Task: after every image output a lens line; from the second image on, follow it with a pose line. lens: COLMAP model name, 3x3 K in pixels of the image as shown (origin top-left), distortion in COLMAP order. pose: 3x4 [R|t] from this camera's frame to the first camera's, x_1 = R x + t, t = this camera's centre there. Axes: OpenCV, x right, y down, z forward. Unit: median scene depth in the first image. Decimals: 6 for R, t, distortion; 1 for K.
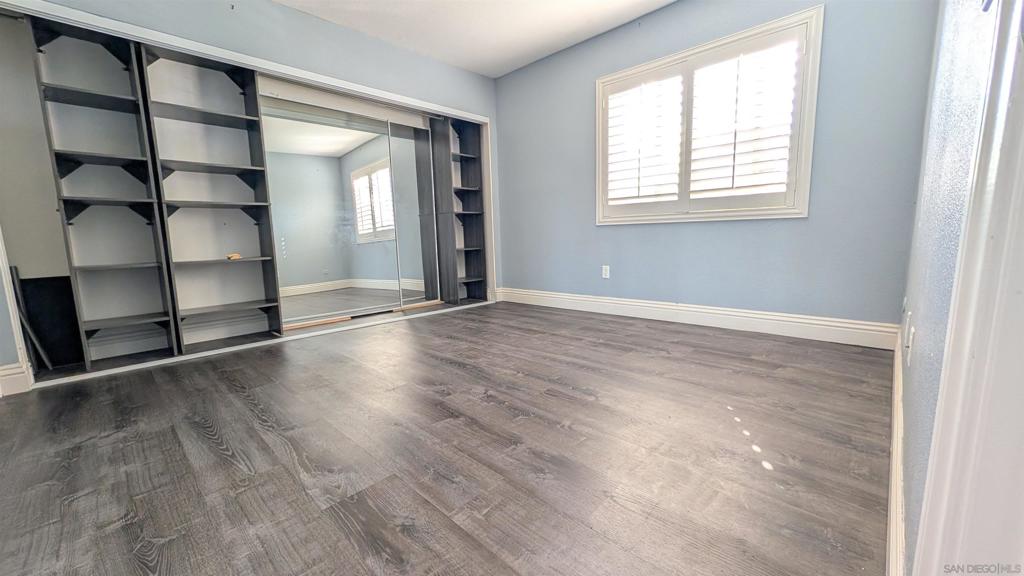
lens RADIAL K [[395.3, 0, 513.0], [0, 395.3, 290.5], [0, 0, 1]] dist [0.002867, 0.000127]
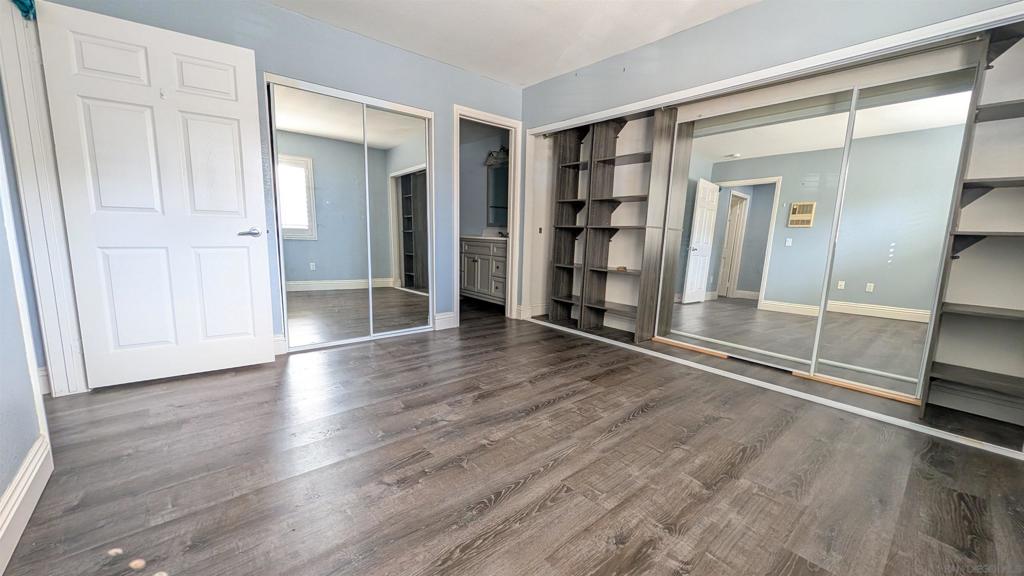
lens RADIAL K [[395.3, 0, 511.3], [0, 395.3, 293.4], [0, 0, 1]] dist [0.002867, 0.000127]
pose [[-0.102519, 0.173861, -0.979419, 0.619328], [-0.163064, 0.968350, 0.188965, -0.208218], [0.981275, 0.179081, -0.070923, 0.831306]]
